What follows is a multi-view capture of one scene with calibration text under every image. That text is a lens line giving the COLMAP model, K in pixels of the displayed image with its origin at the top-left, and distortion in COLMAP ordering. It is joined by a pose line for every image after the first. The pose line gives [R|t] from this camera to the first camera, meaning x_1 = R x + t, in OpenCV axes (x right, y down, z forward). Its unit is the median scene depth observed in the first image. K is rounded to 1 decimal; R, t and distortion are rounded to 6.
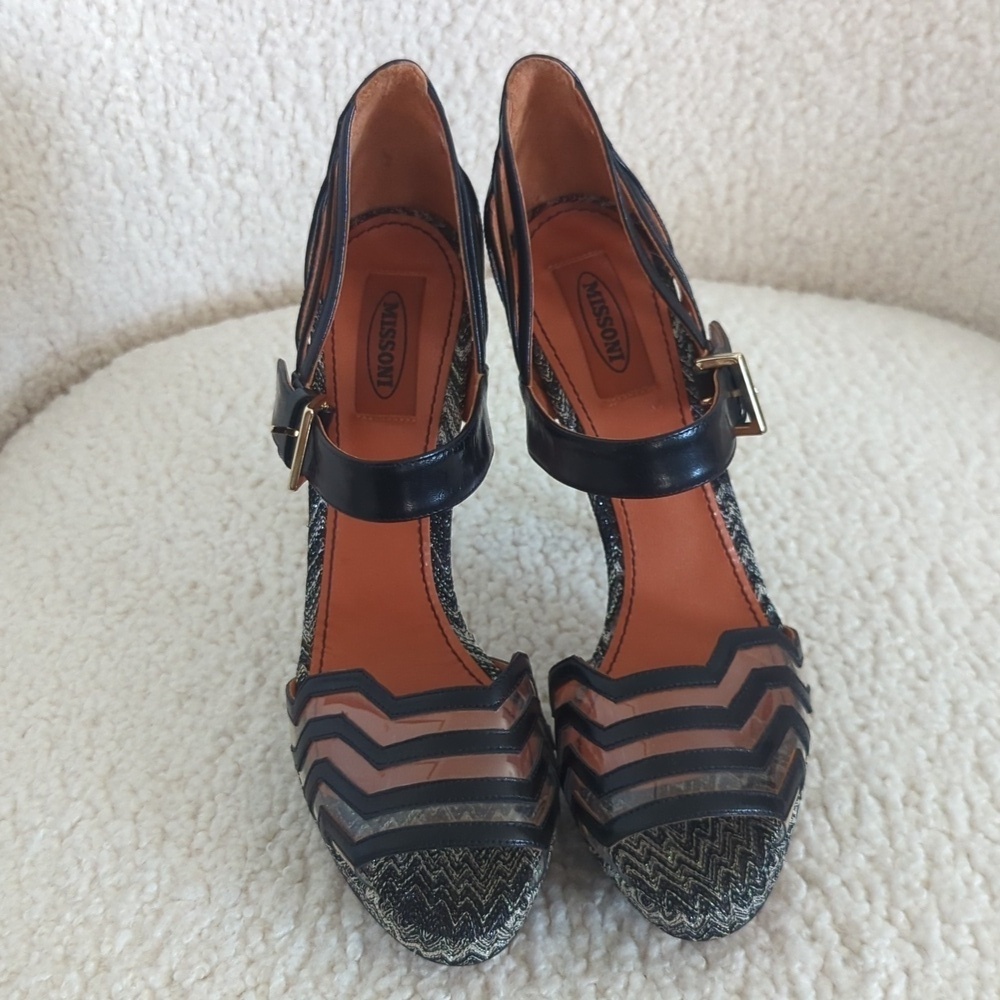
lens RADIAL K [[1646.9, 0, 516.9], [0, 1646.9, 492.2], [0, 0, 1]] dist [0.017289, 0.000000]
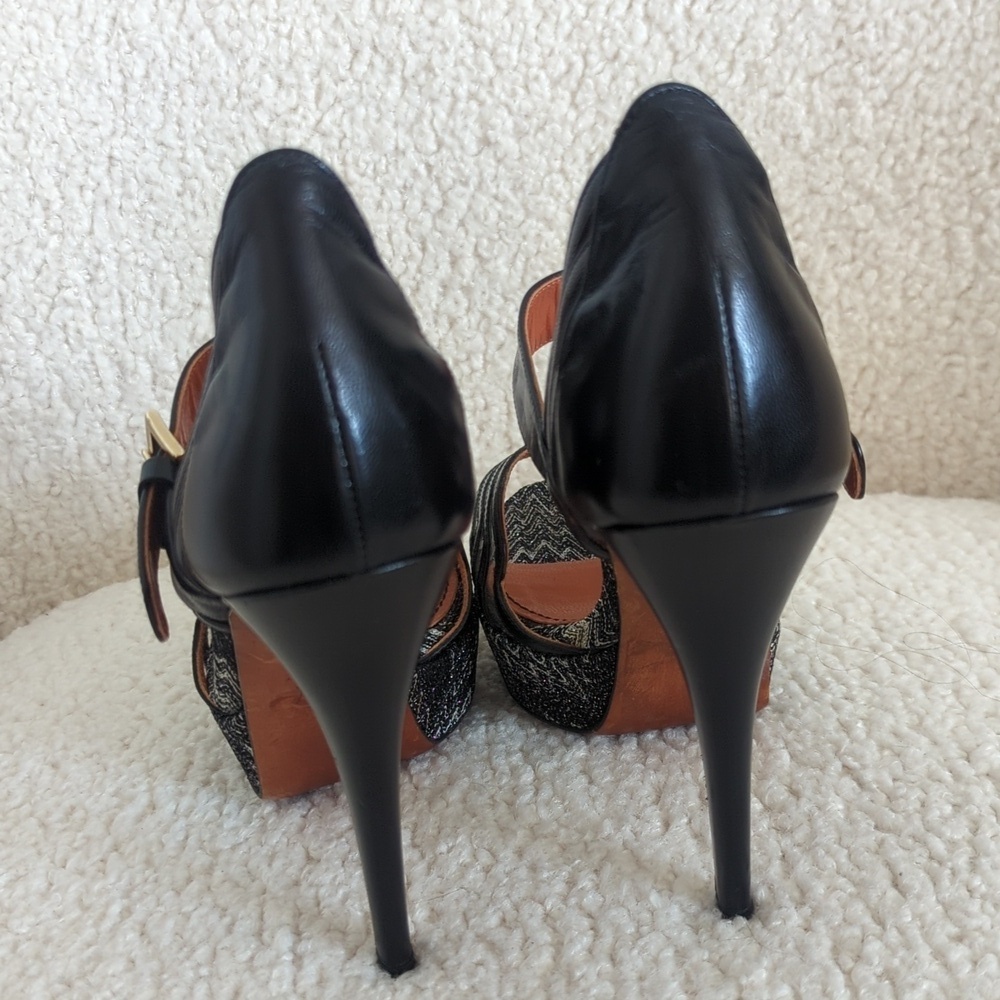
lens RADIAL K [[1646.9, 0, 512.8], [0, 1646.9, 490.0], [0, 0, 1]] dist [0.017289, 0.000000]
pose [[0.991658, -0.063121, -0.112387, 0.116895], [0.027223, 0.954789, -0.296035, 0.164367], [0.125992, 0.290506, 0.948542, 0.280939]]
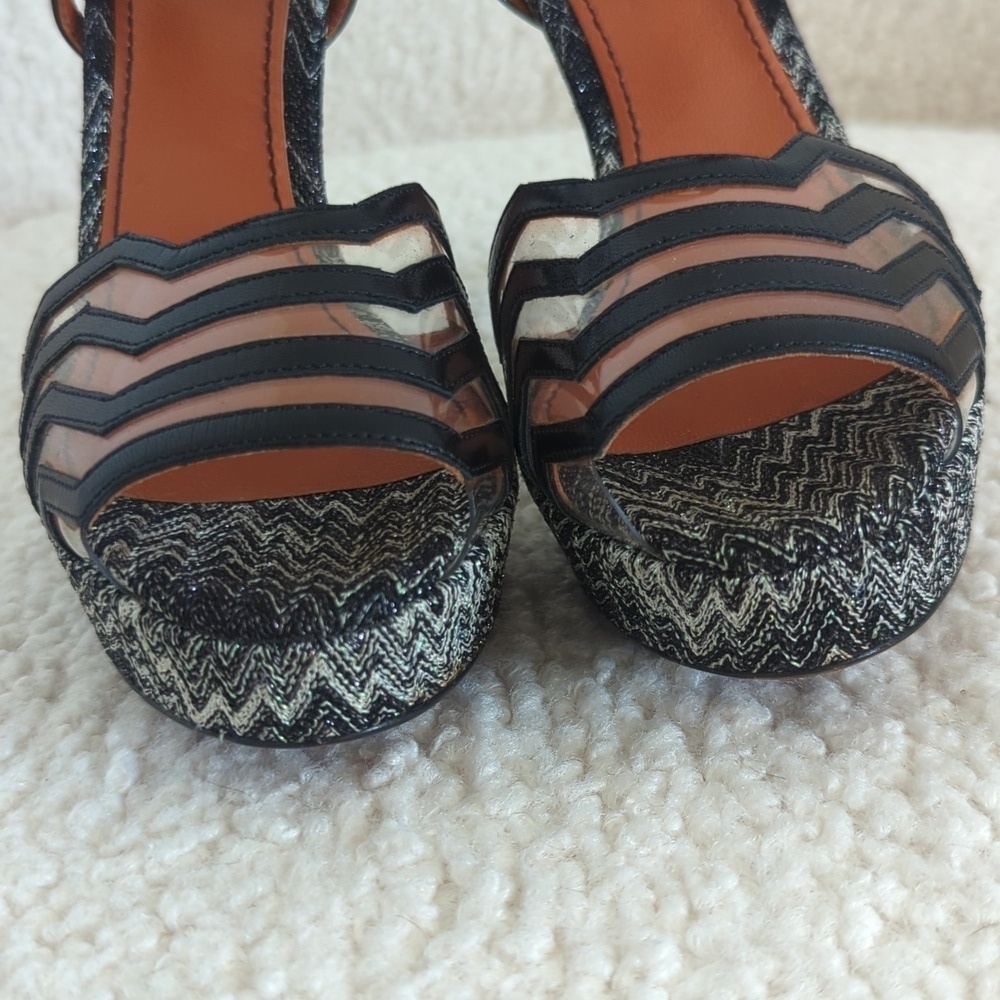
lens RADIAL K [[1646.9, 0, 522.6], [0, 1646.9, 515.2], [0, 0, 1]] dist [0.017289, 0.000000]
pose [[0.996736, -0.068897, -0.042088, 0.045020], [0.057616, 0.972190, -0.226995, 0.289597], [0.056556, 0.223829, 0.972986, 0.451903]]
